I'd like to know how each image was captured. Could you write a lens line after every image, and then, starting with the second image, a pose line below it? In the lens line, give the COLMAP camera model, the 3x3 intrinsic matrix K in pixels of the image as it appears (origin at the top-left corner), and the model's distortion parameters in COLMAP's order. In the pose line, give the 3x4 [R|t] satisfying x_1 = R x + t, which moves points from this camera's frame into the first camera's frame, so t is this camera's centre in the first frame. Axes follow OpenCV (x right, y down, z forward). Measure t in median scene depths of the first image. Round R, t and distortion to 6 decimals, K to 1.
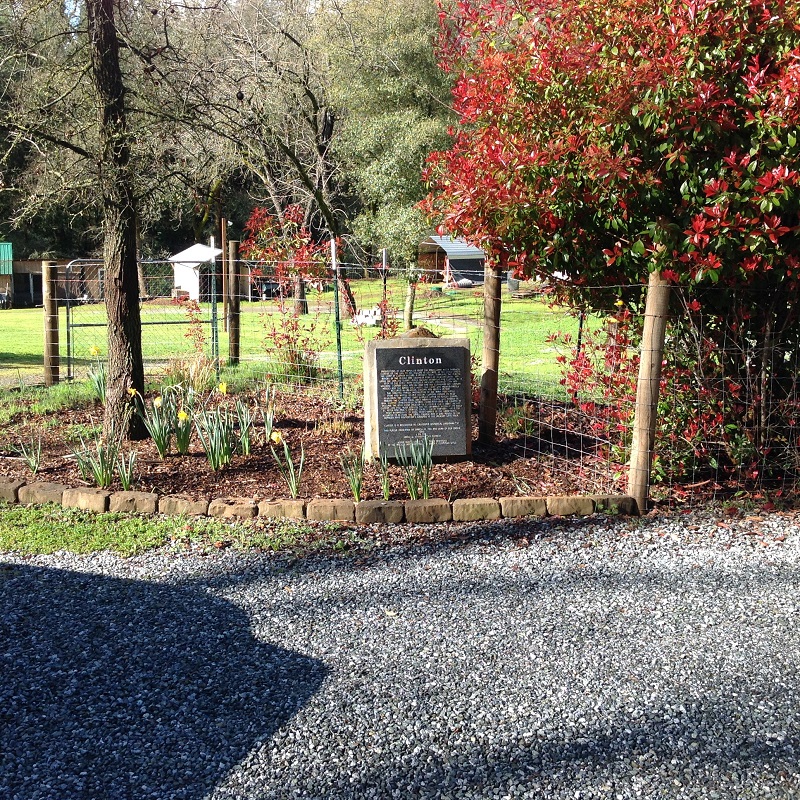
lens RADIAL K [[1000.6, 0, 398.5], [0, 1000.6, 404.7], [0, 0, 1]] dist [0.174992, -0.391545]
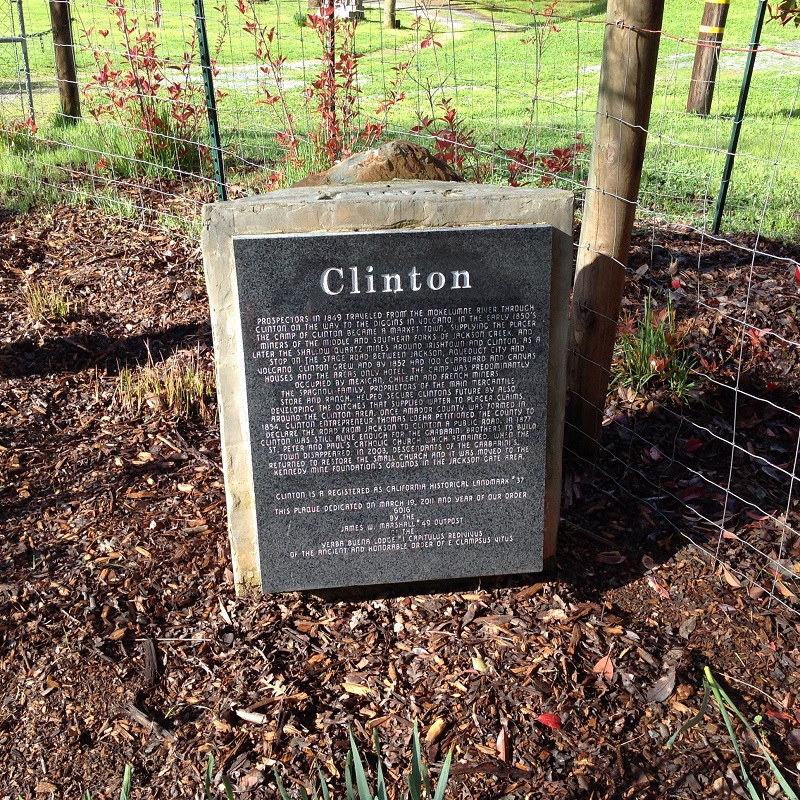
lens RADIAL K [[1000.6, 0, 398.5], [0, 1000.6, 404.7], [0, 0, 1]] dist [0.174992, -0.391545]
pose [[0.999873, -0.001618, 0.015871, 0.017605], [-0.002994, 0.958143, 0.286275, -0.090613], [-0.015669, -0.286286, 0.958016, 0.716232]]
